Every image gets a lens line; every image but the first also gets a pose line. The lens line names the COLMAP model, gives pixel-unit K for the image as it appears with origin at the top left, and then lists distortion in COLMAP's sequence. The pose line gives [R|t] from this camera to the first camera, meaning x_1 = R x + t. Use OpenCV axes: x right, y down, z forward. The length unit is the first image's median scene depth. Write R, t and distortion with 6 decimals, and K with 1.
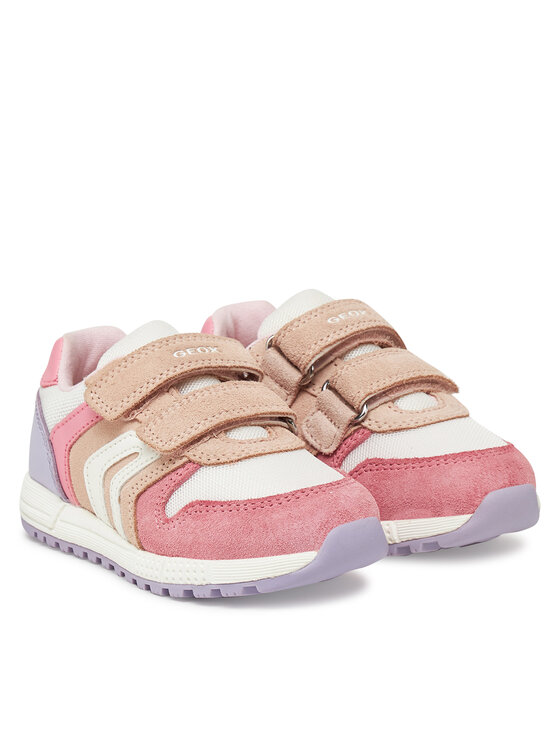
lens RADIAL K [[2209.6, 0, 280.0], [0, 2209.6, 373.0], [0, 0, 1]] dist [-0.359612, 0.477613]
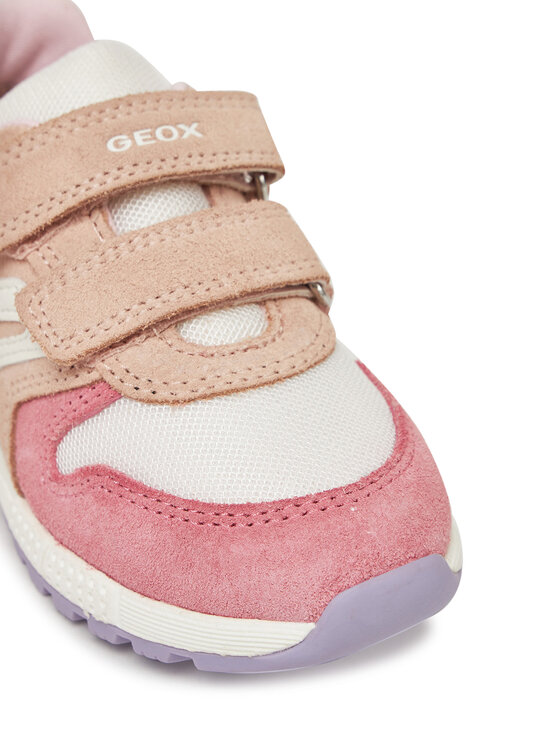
lens RADIAL K [[2209.6, 0, 280.0], [0, 2209.6, 373.0], [0, 0, 1]] dist [-0.359612, 0.477613]
pose [[0.990091, 0.119284, -0.074108, 0.039245], [-0.087876, 0.937895, 0.335604, -0.141165], [0.109538, -0.325766, 0.939084, 0.509681]]
